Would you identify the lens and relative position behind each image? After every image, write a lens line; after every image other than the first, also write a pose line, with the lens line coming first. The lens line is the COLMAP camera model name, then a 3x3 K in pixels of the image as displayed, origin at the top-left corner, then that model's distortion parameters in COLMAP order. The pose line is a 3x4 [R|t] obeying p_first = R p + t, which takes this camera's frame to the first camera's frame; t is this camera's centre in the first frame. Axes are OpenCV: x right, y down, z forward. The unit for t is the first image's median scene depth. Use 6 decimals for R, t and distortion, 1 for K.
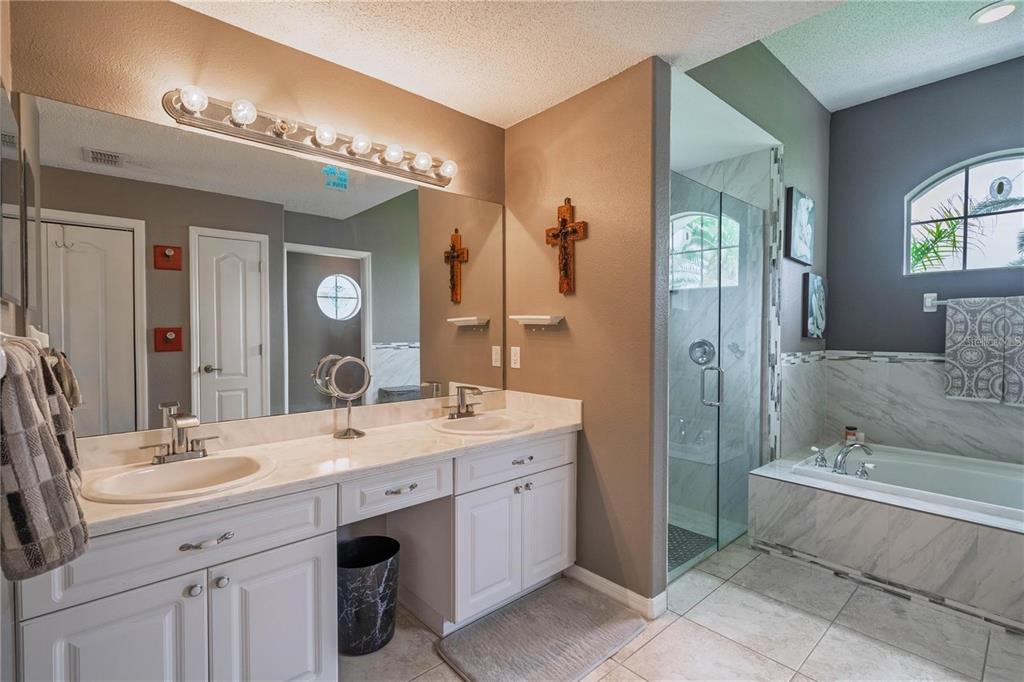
lens RADIAL K [[485.2, 0, 529.1], [0, 485.2, 343.1], [0, 0, 1]] dist [0.001194, -0.001227]
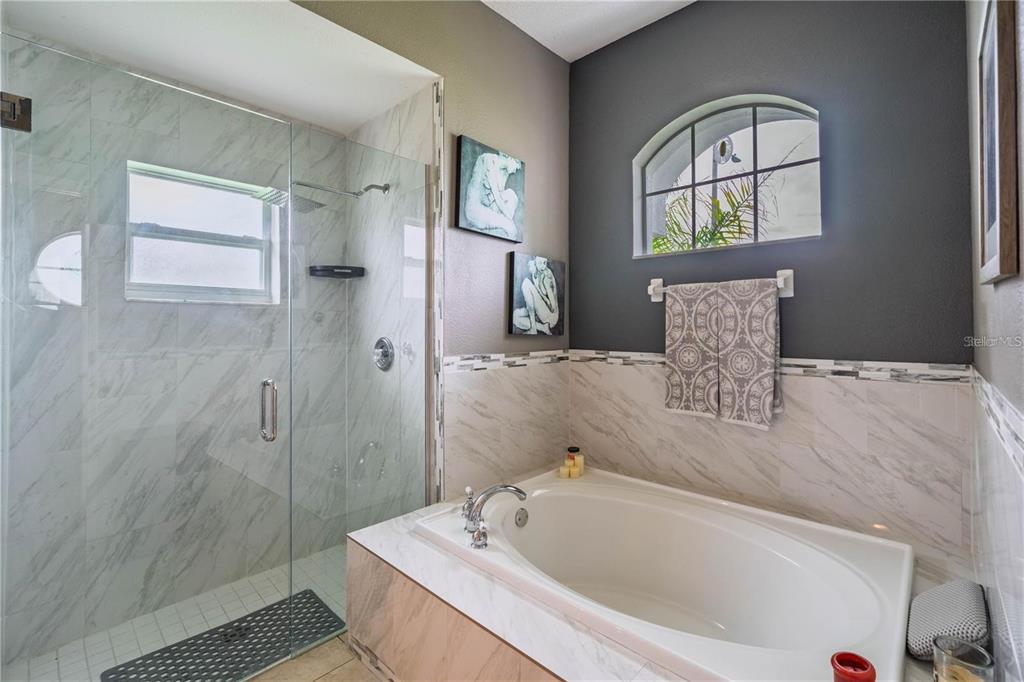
lens RADIAL K [[441.7, 0, 579.8], [0, 441.7, 323.5], [0, 0, 1]] dist [-0.000742, 0.000598]
pose [[0.992396, -0.001429, 0.123080, 0.635709], [0.005418, 0.999471, -0.032079, -0.006152], [-0.122969, 0.032502, 0.991878, 0.305582]]
